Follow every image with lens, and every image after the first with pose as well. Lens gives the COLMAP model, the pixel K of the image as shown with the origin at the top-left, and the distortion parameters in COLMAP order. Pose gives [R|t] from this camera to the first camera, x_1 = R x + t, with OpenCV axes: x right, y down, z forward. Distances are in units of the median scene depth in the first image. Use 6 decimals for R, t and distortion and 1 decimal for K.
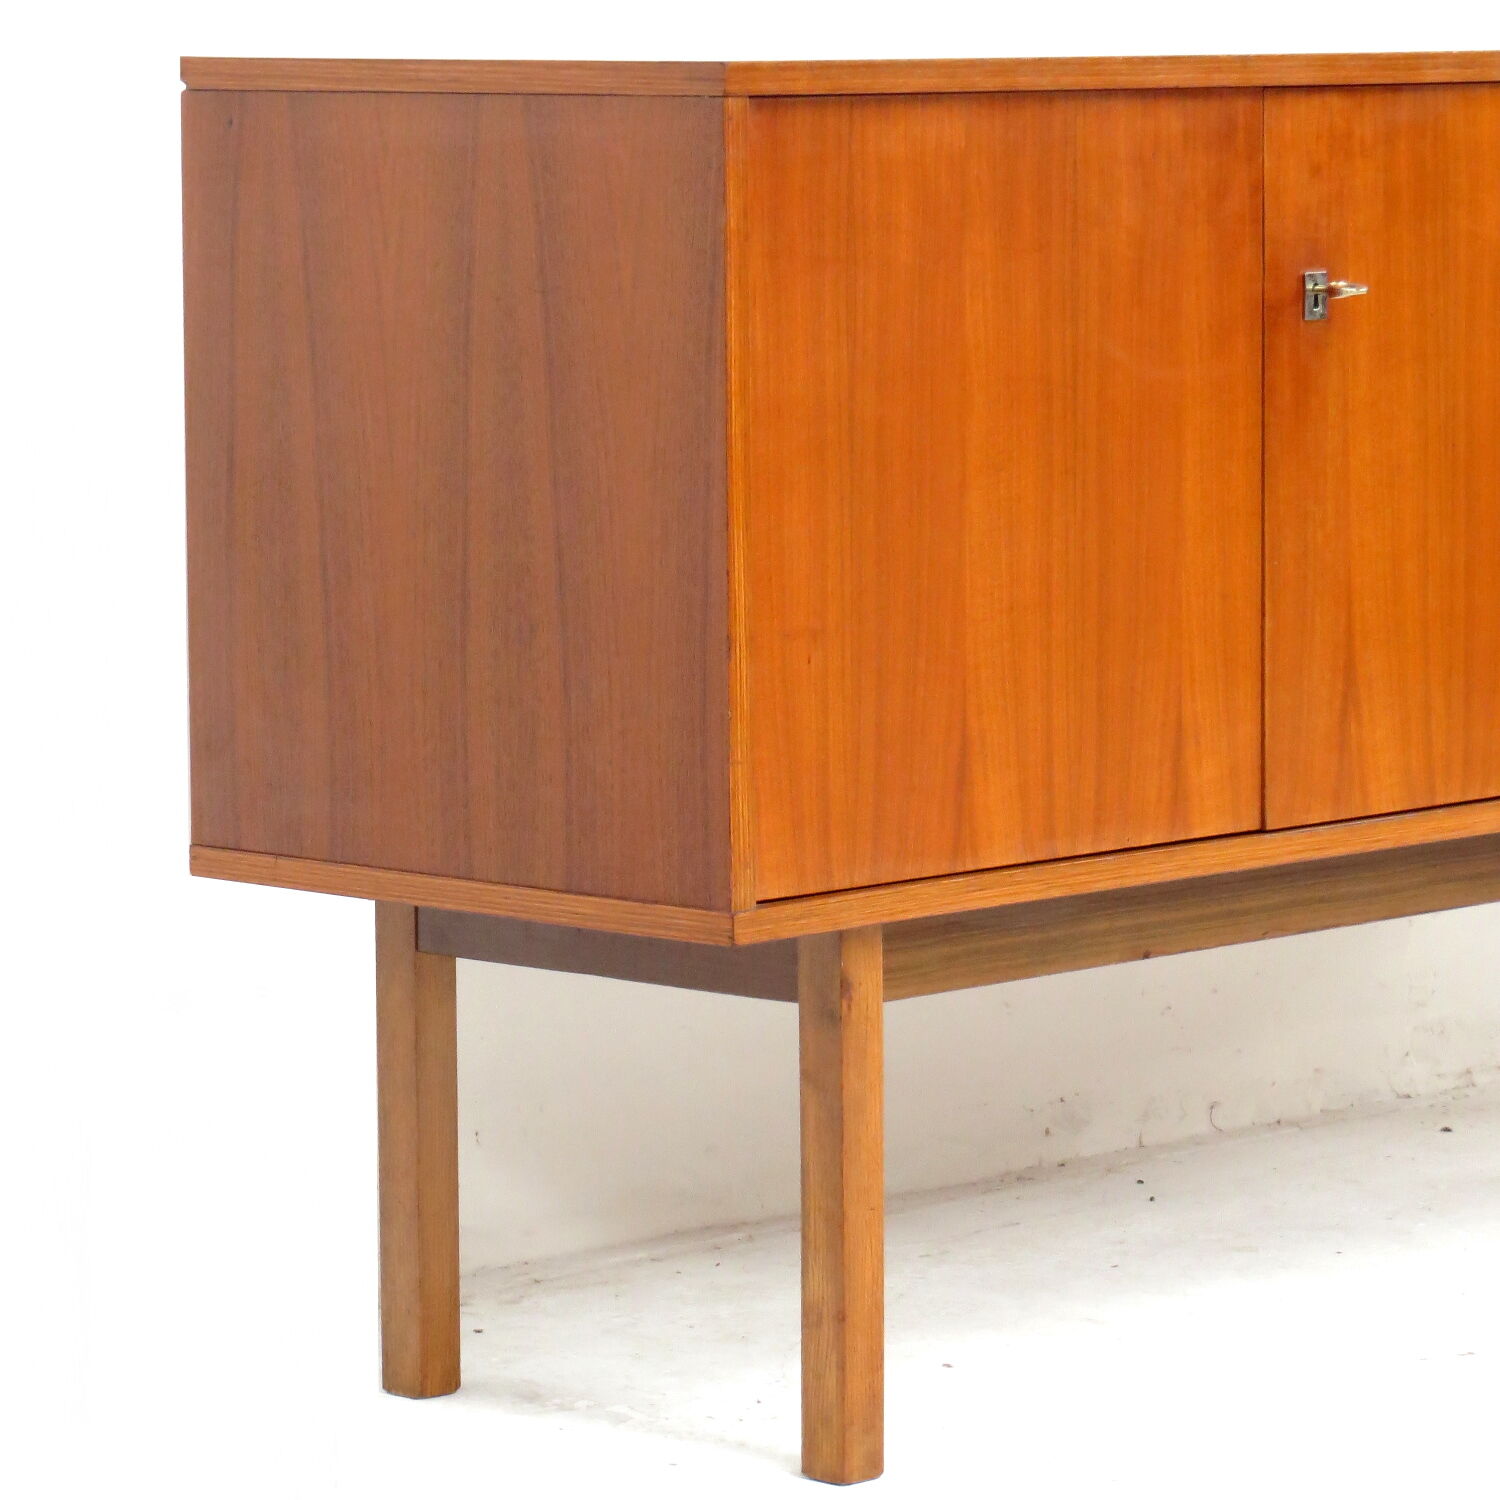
lens RADIAL K [[6347.1, 0, 749.2], [0, 6347.1, 748.8], [0, 0, 1]] dist [-0.110549, 0.000000]
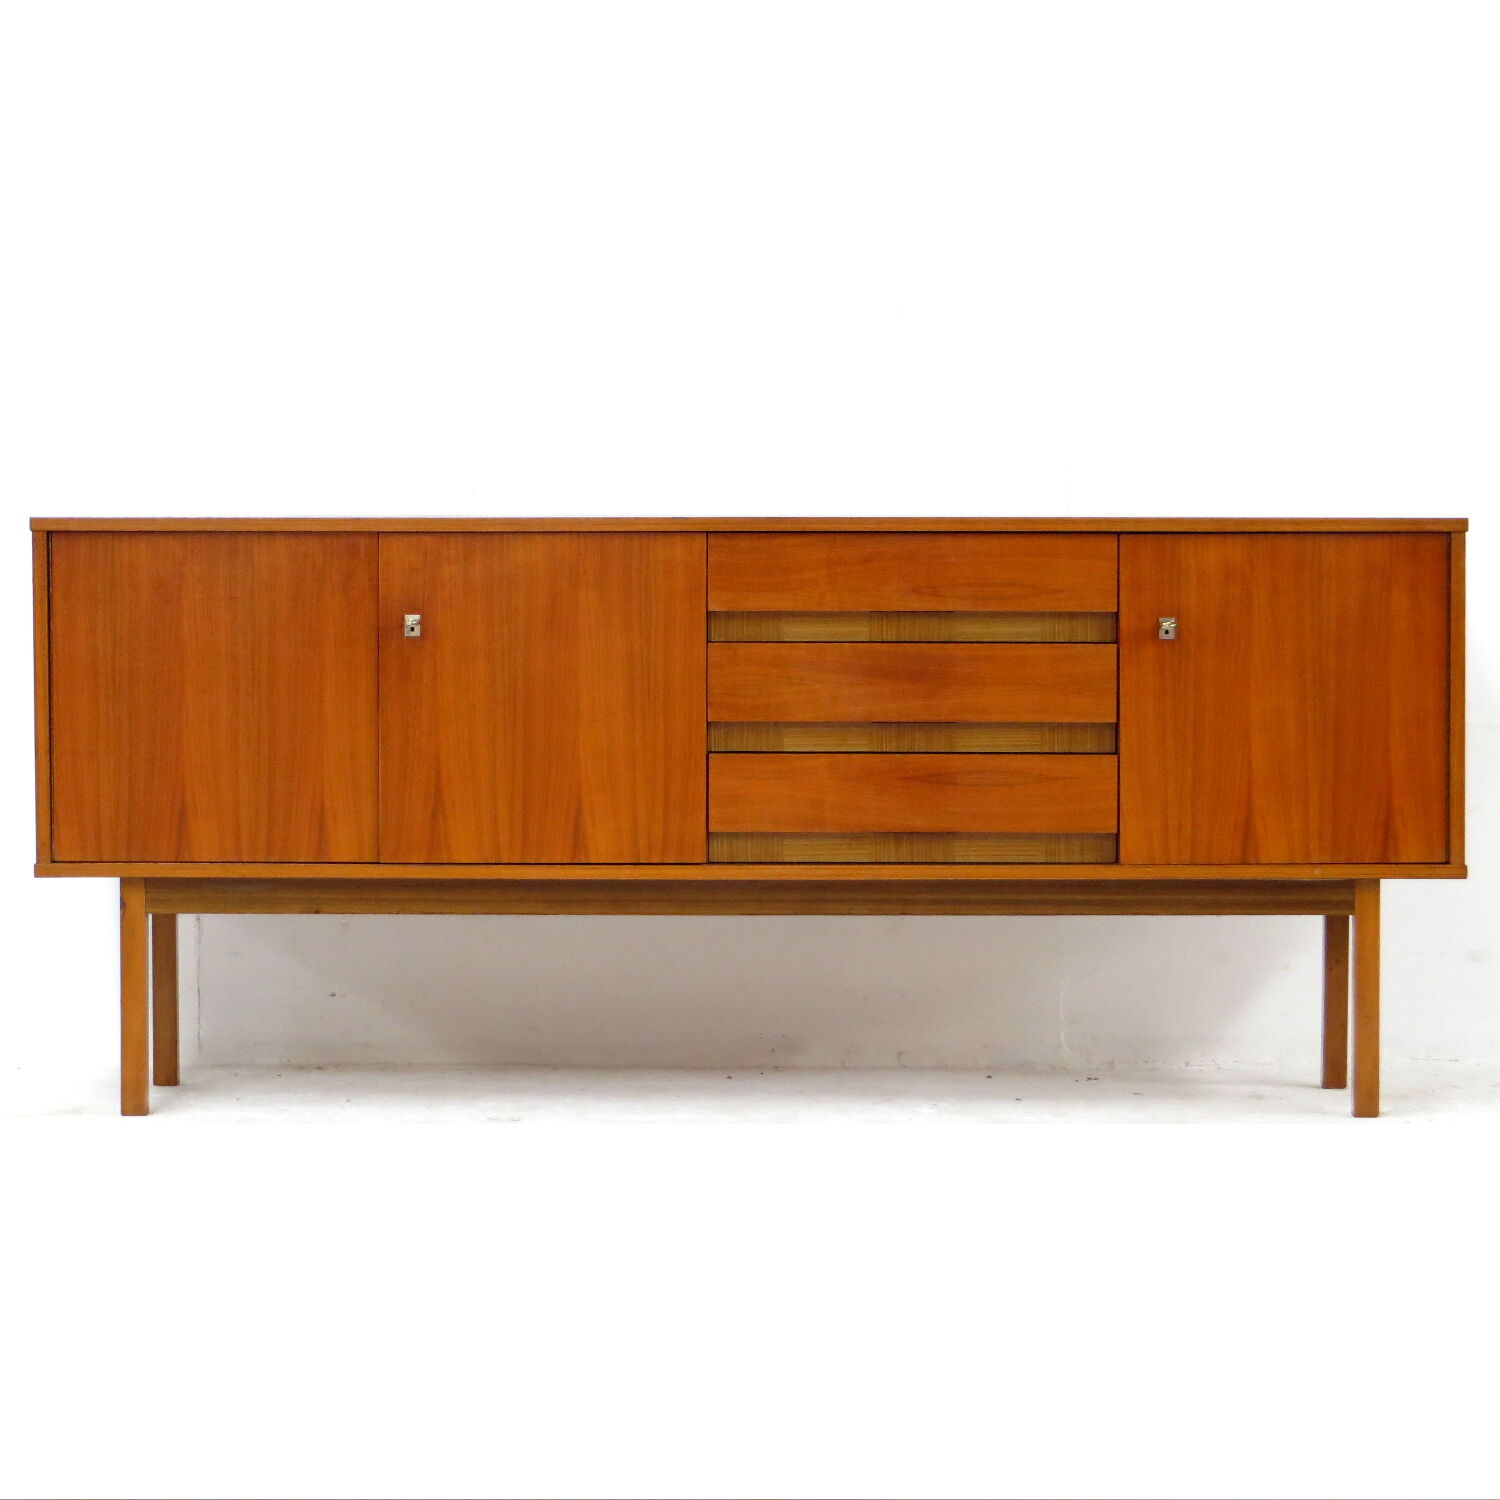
lens RADIAL K [[4941.7, 0, 749.7], [0, 4941.7, 747.3], [0, 0, 1]] dist [0.099234, 0.000000]
pose [[0.706430, 0.046928, -0.706226, 1.426212], [-0.085869, 0.996112, -0.019704, -0.004601], [0.702555, 0.074562, 0.707712, -0.150632]]
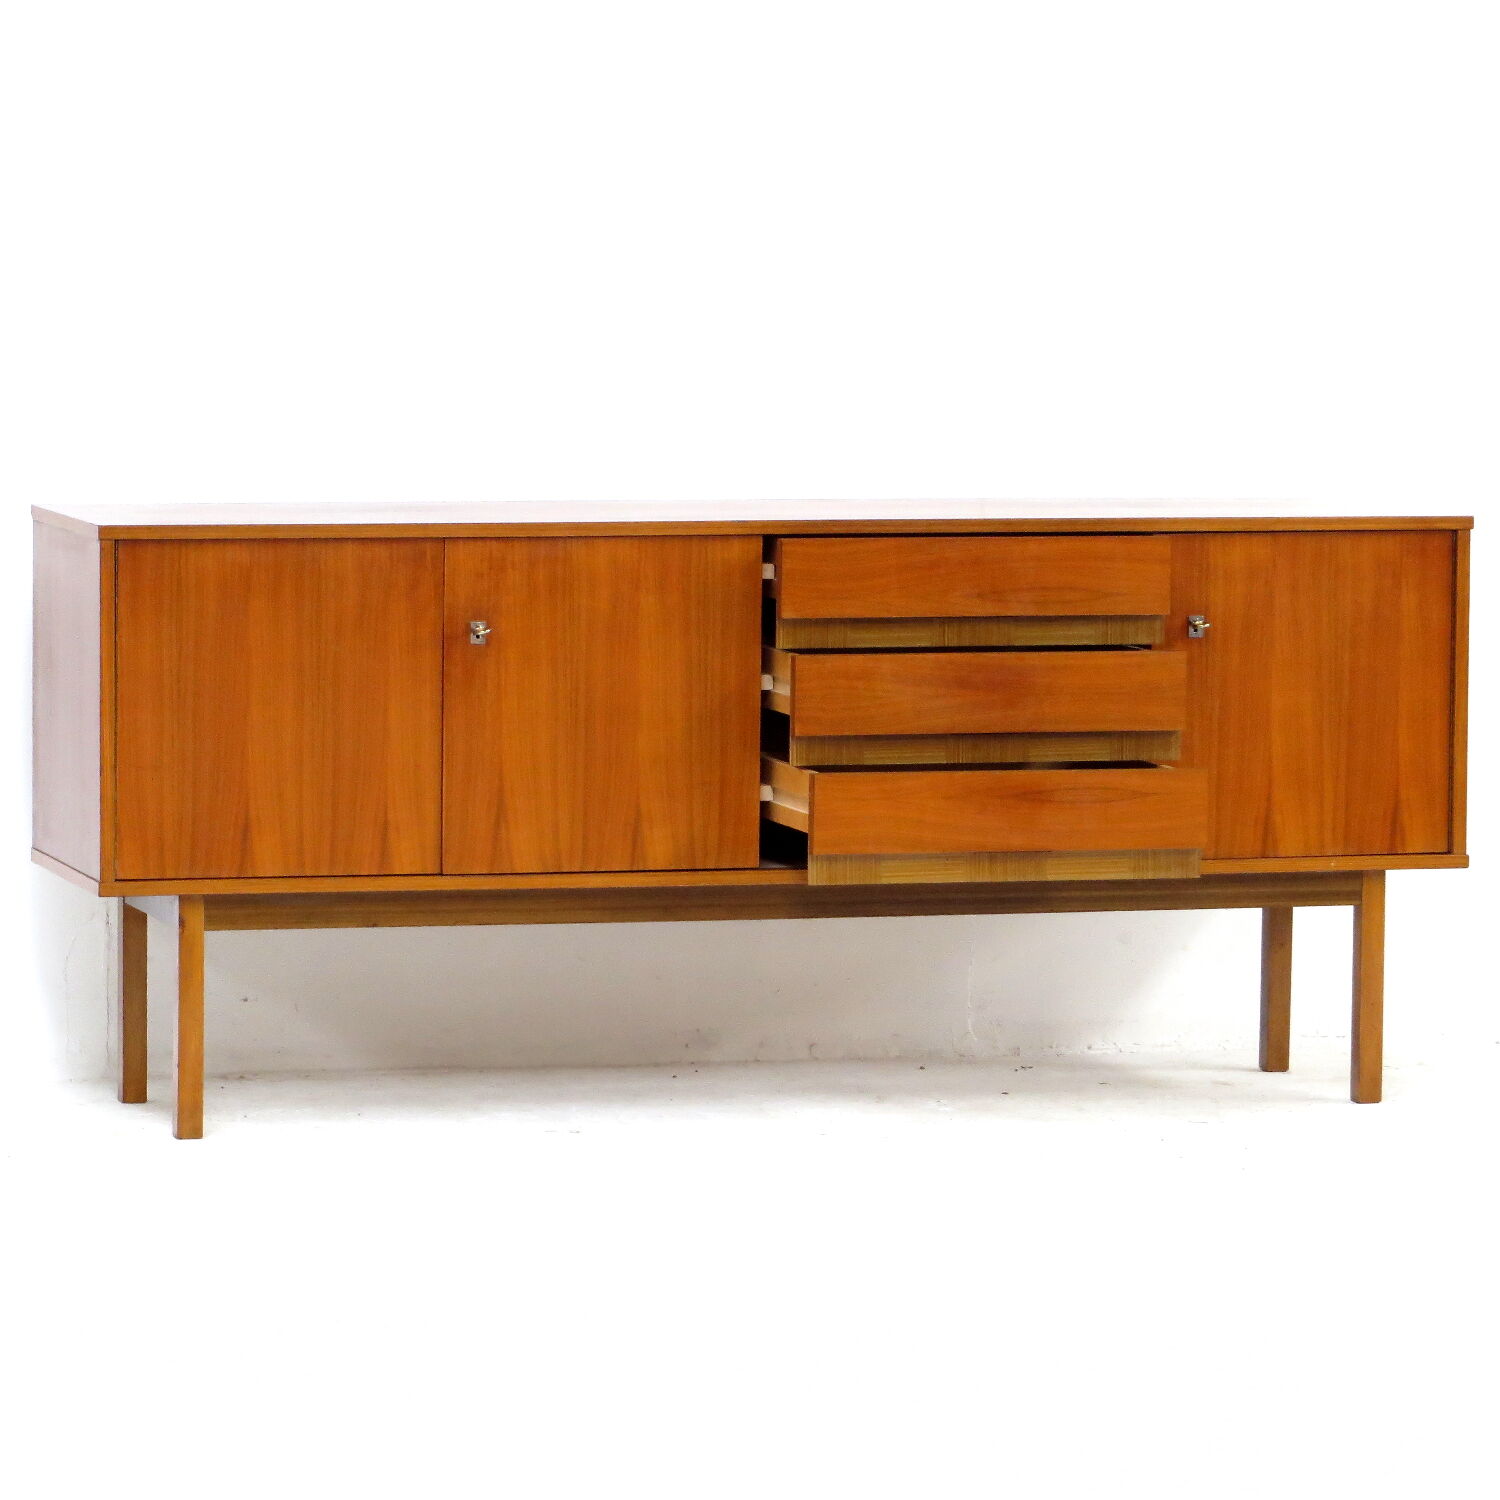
lens RADIAL K [[7105.0, 0, 756.0], [0, 7105.0, 745.1], [0, 0, 1]] dist [0.010396, 0.000000]
pose [[0.880303, 0.063598, -0.470130, 1.349321], [-0.073415, 0.997298, -0.002555, -0.033917], [0.468697, 0.036763, 0.882593, -1.137644]]
